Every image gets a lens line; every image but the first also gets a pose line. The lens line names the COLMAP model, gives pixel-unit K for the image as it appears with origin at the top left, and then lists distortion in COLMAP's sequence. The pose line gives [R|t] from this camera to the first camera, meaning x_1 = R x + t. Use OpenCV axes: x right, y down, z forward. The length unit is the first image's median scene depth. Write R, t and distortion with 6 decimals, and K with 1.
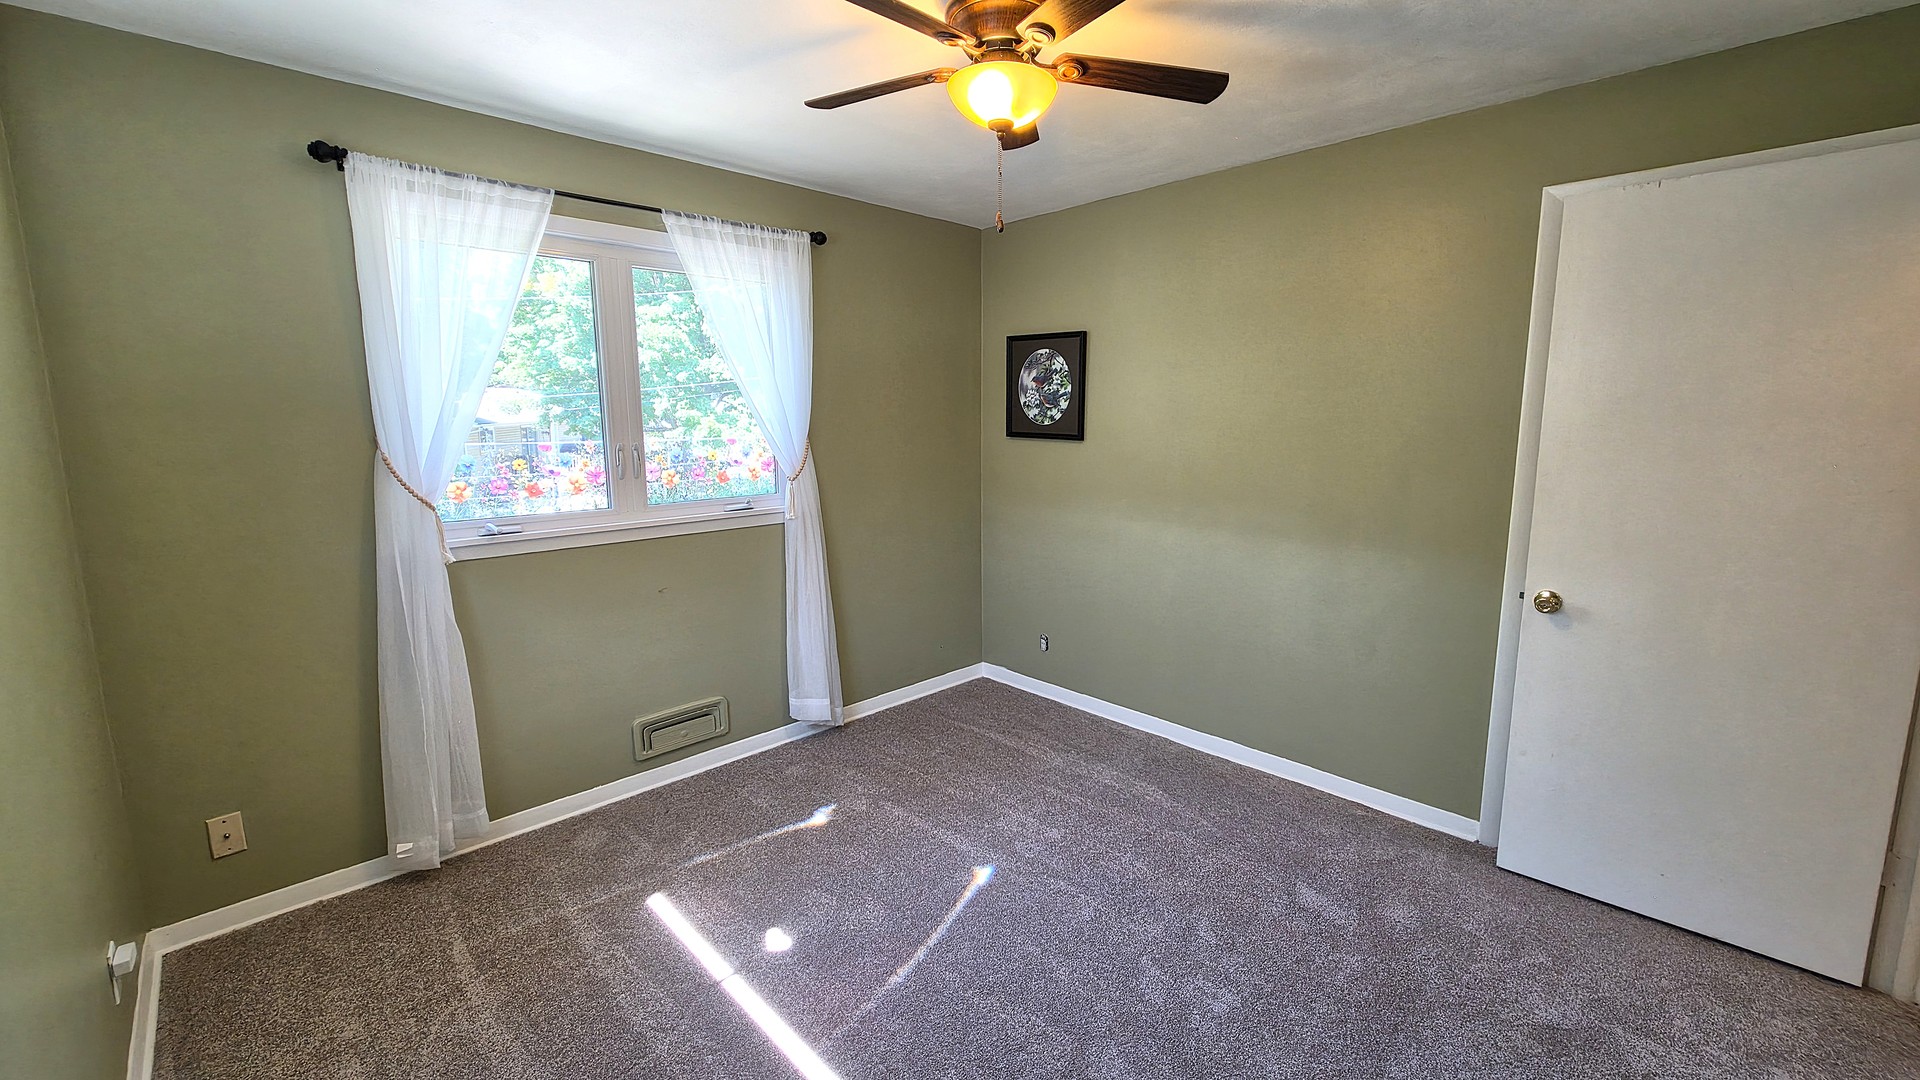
lens RADIAL K [[777.6, 0, 963.6], [0, 777.6, 525.6], [0, 0, 1]] dist [-0.001877, -0.000155]
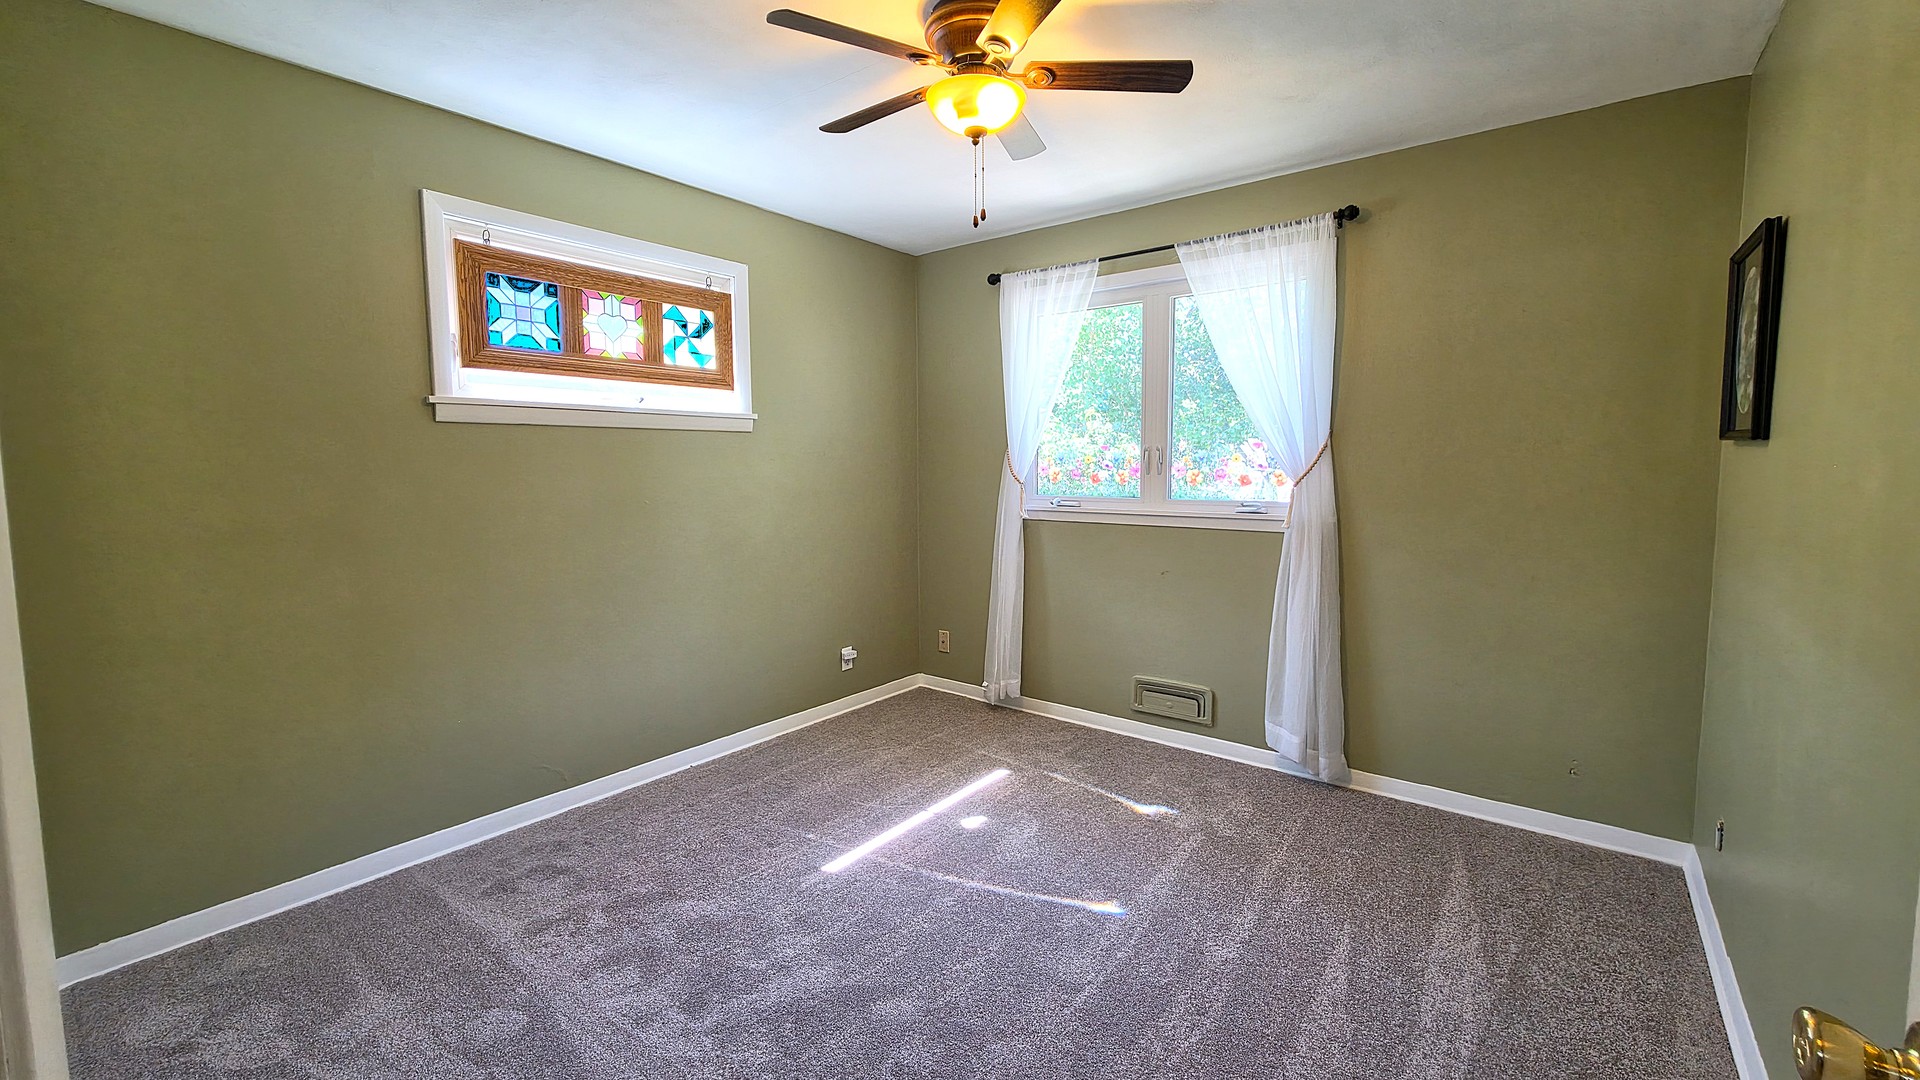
lens RADIAL K [[769.3, 0, 965.2], [0, 769.3, 527.1], [0, 0, 1]] dist [-0.001782, -0.000187]
pose [[0.128939, 0.086818, -0.987845, 0.760934], [-0.144654, 0.987152, 0.067876, -0.019944], [0.981045, 0.134143, 0.139841, 0.592537]]
